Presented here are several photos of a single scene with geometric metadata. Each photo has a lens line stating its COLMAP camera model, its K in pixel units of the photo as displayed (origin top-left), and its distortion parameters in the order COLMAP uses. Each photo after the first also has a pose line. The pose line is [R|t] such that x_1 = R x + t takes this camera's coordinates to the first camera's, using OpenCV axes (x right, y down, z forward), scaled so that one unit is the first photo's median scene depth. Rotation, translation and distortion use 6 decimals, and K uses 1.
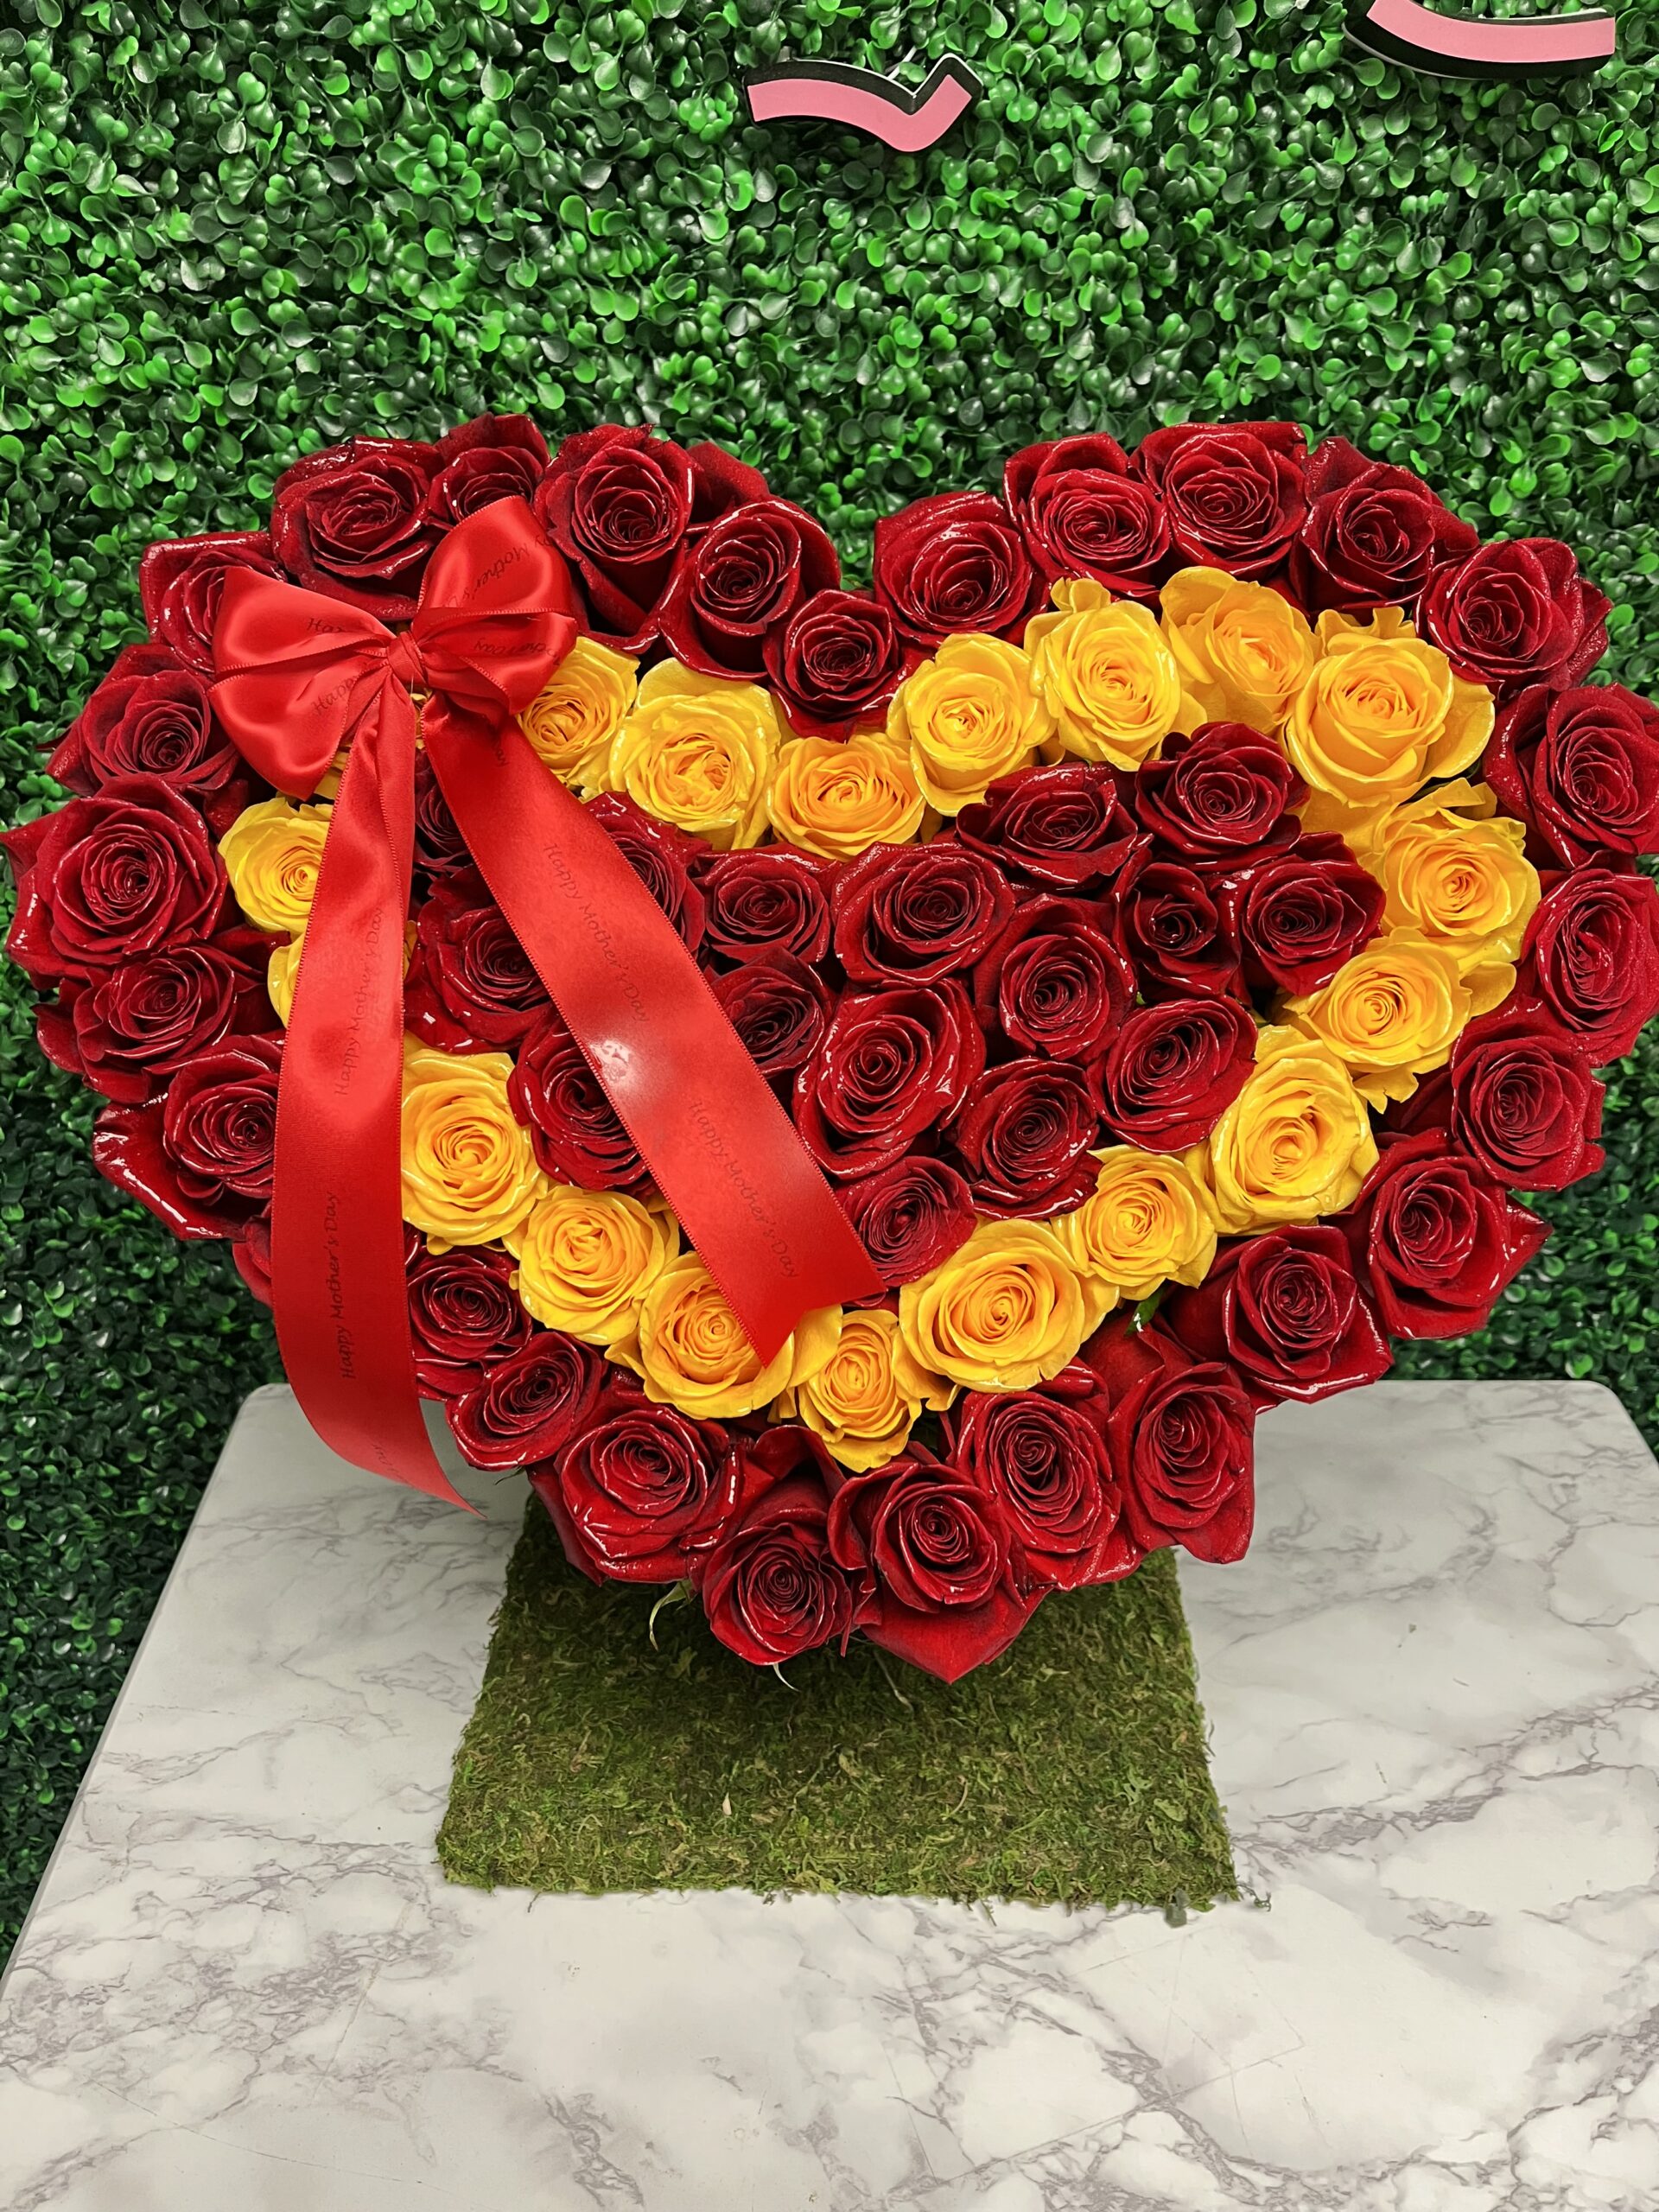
lens RADIAL K [[1694.2, 0, 855.2], [0, 1694.2, 1105.6], [0, 0, 1]] dist [0.096724, -0.158268]
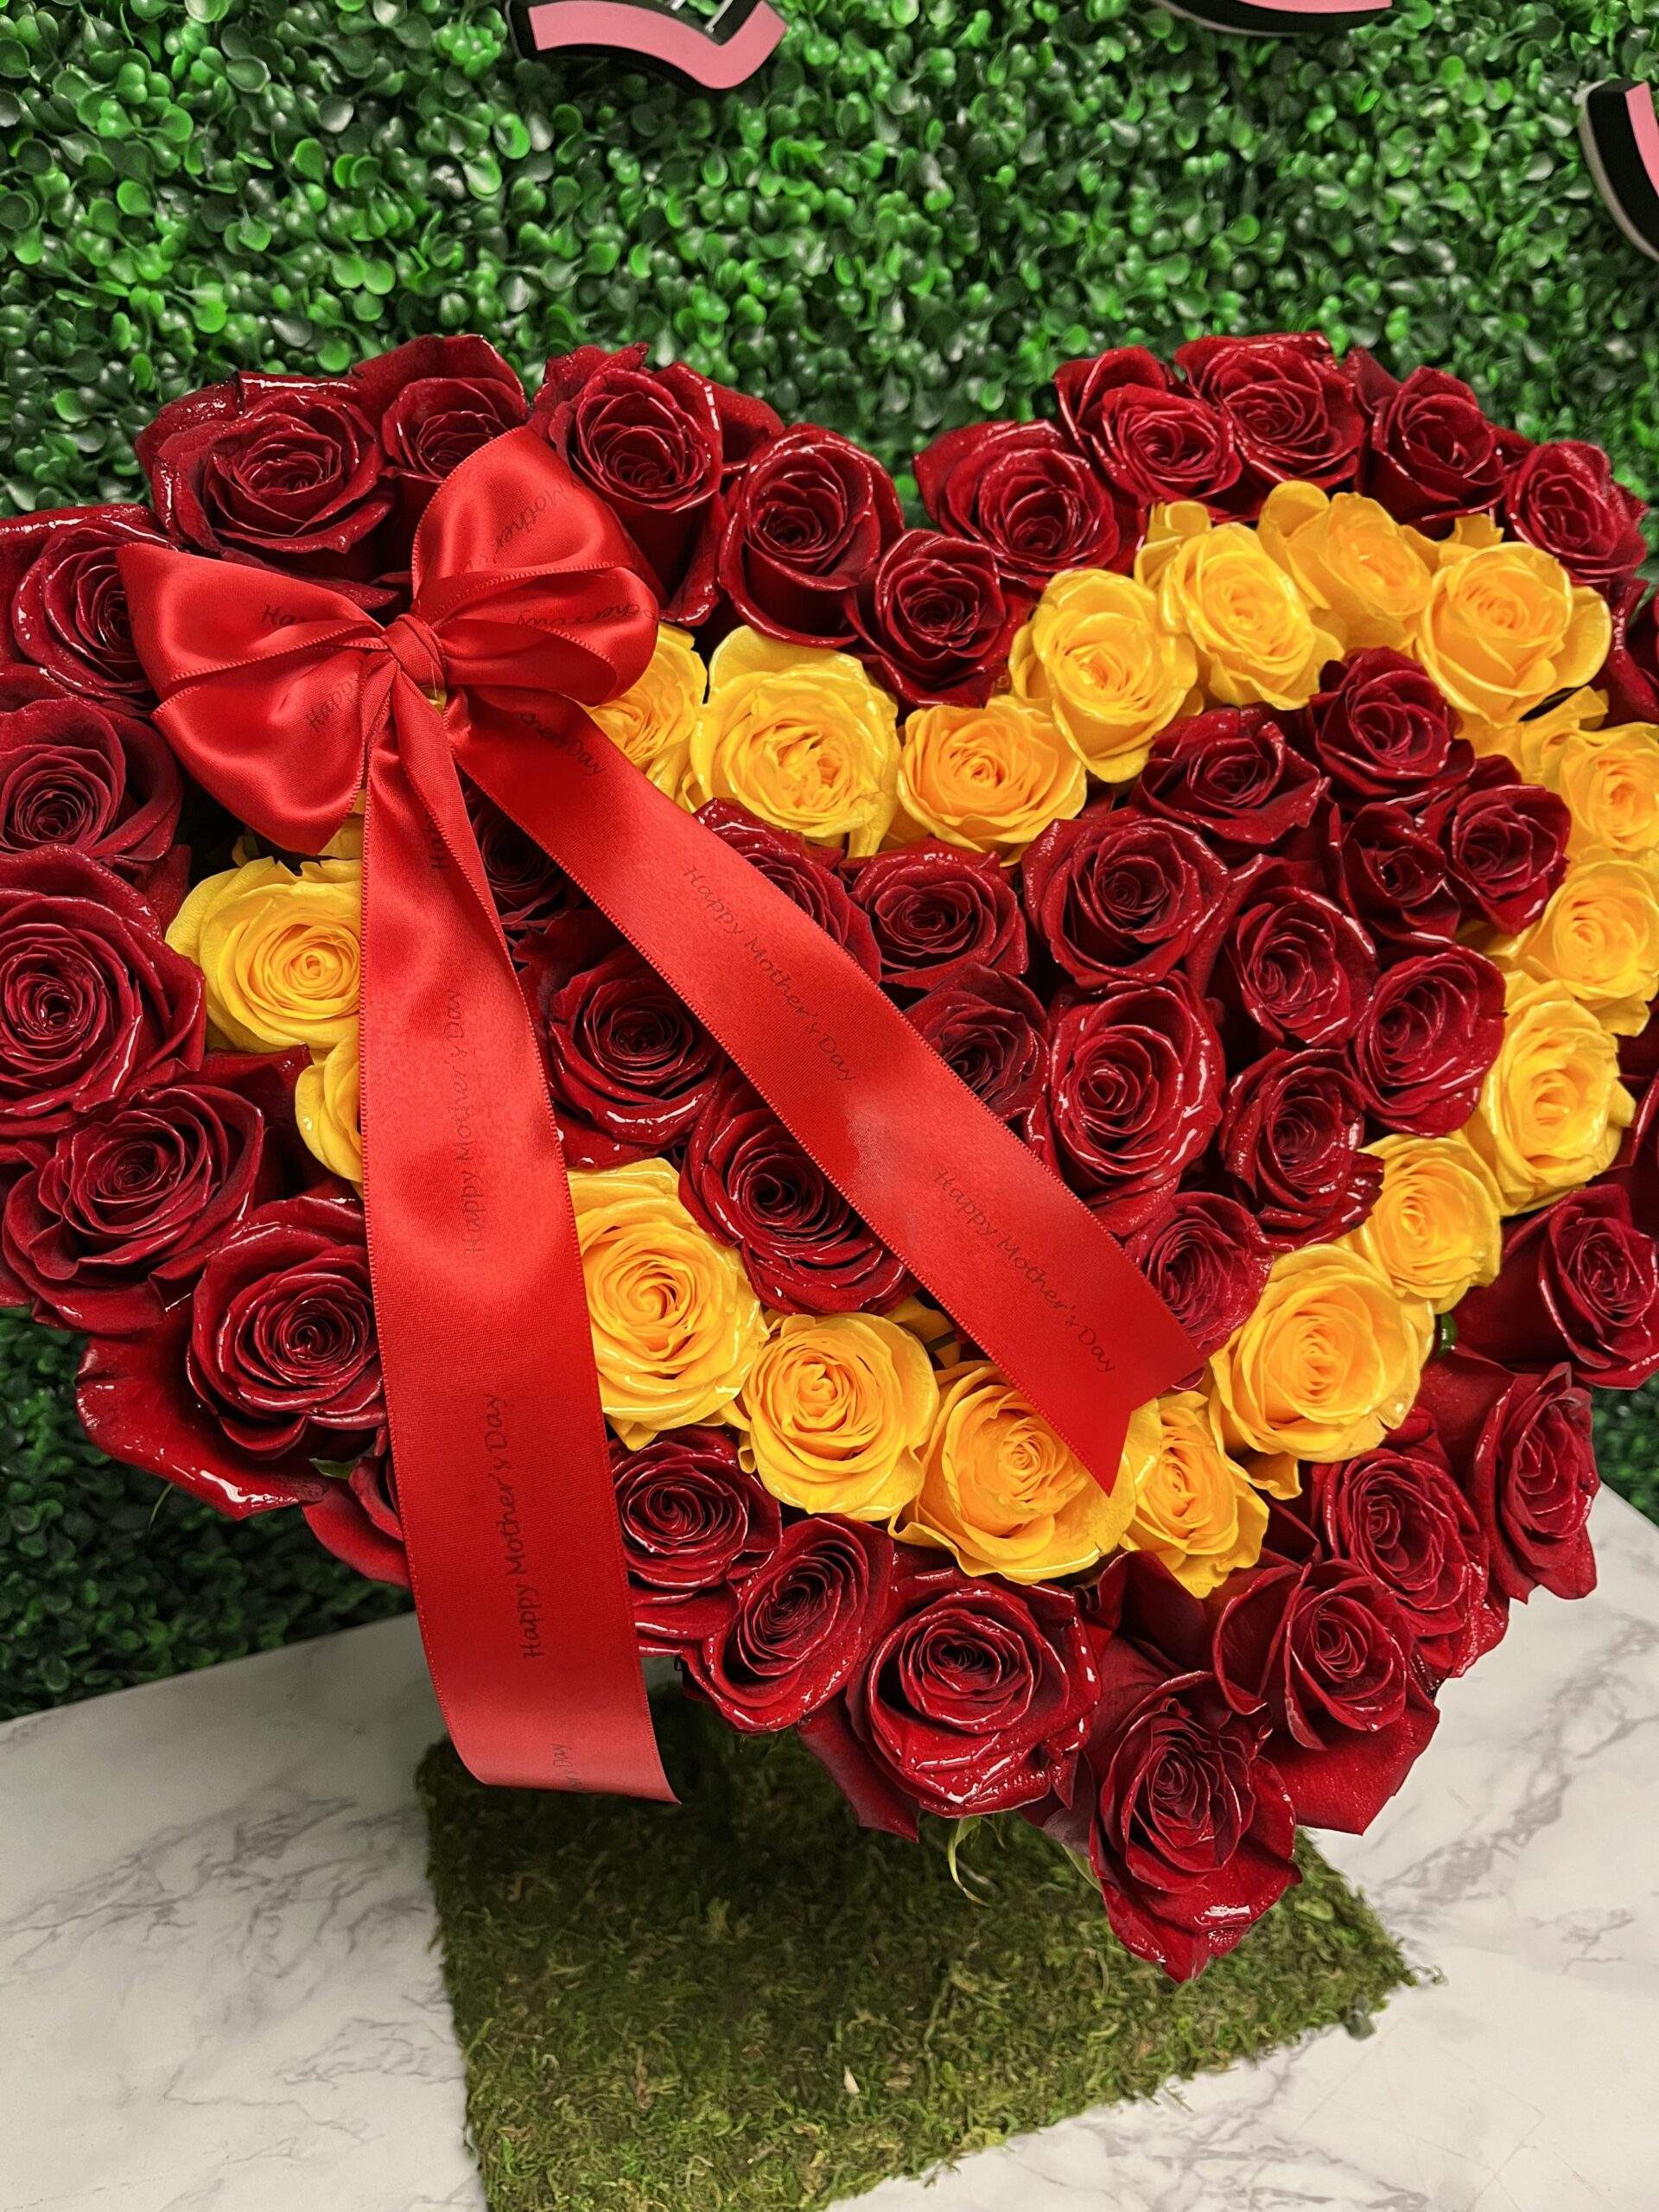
lens RADIAL K [[1690.3, 0, 836.5], [0, 1690.3, 1102.6], [0, 0, 1]] dist [0.101305, -0.163082]
pose [[0.930118, -0.164572, 0.328324, -0.268432], [0.187490, 0.981485, -0.039178, -0.008108], [-0.315798, 0.097998, 0.943752, 0.205708]]
